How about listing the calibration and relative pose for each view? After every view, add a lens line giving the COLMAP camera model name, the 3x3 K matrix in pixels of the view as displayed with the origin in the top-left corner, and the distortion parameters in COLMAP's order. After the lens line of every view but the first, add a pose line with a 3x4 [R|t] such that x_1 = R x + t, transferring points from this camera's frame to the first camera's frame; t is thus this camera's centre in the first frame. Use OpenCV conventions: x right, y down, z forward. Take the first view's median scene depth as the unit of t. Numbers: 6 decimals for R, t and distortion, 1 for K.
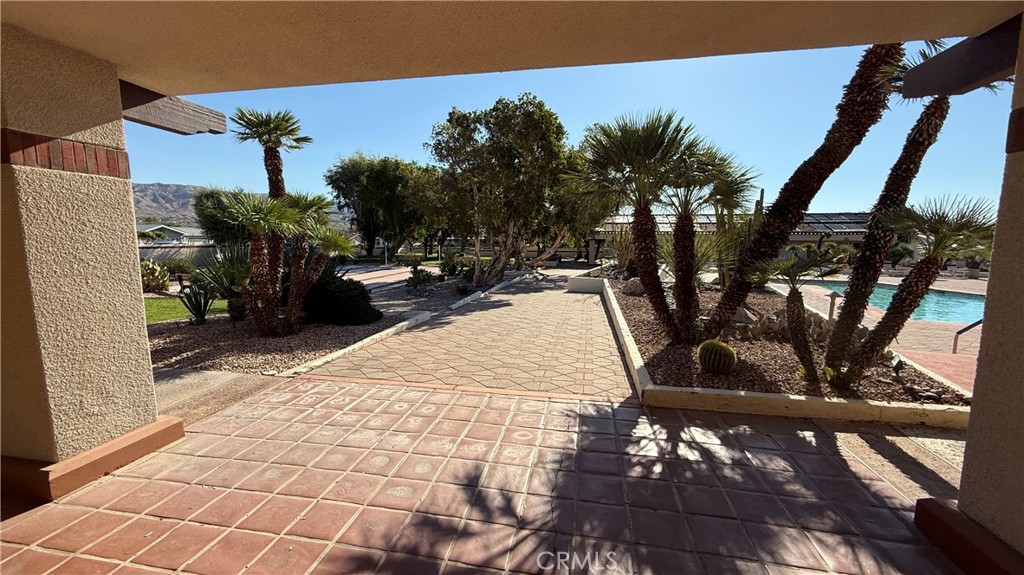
lens RADIAL K [[406.4, 0, 513.4], [0, 406.4, 286.5], [0, 0, 1]] dist [-0.002537, 0.000144]
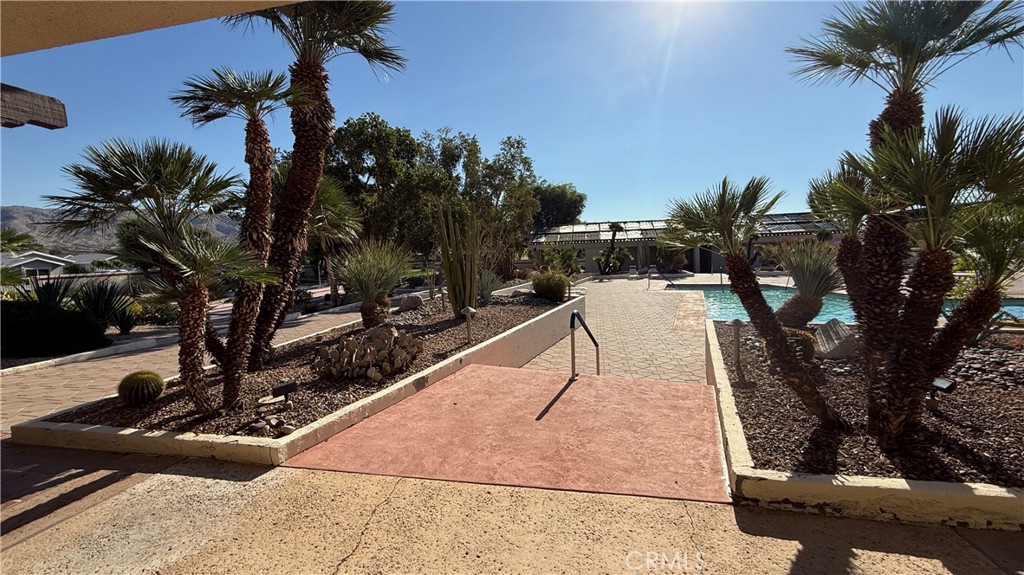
lens RADIAL K [[406.4, 0, 509.5], [0, 406.4, 287.4], [0, 0, 1]] dist [-0.002537, 0.000144]
pose [[0.999085, -0.039163, -0.017200, 0.381453], [0.038697, 0.998895, -0.026668, -0.002289], [0.018226, 0.025978, 0.999496, 0.009224]]
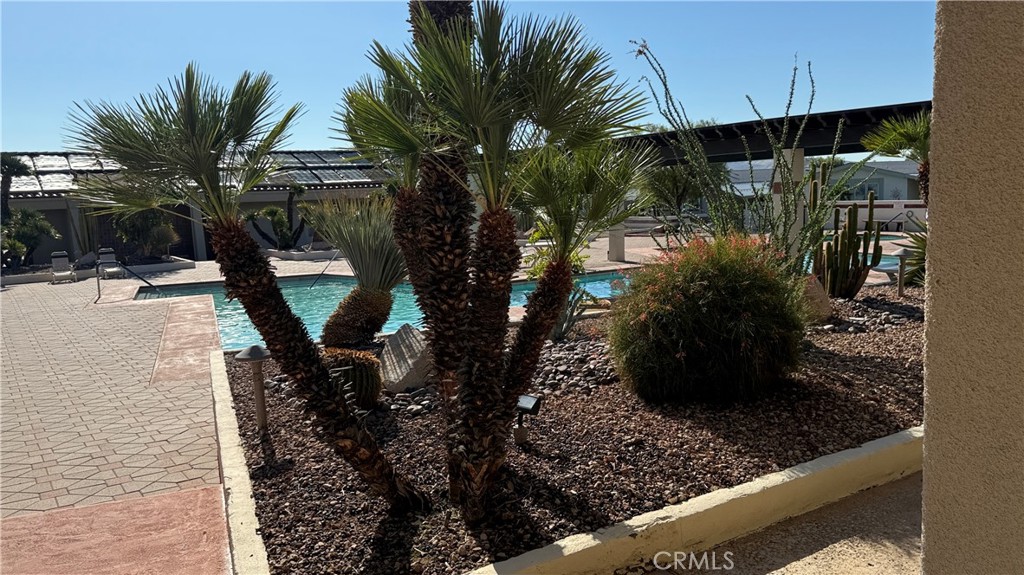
lens RADIAL K [[806.5, 0, 508.7], [0, 806.5, 287.8], [0, 0, 1]] dist [0.071223, -0.021269]
pose [[0.715157, -0.116618, 0.689166, 0.408529], [0.125516, 0.991382, 0.037508, -0.002021], [-0.687602, 0.059677, 0.723632, 0.020119]]
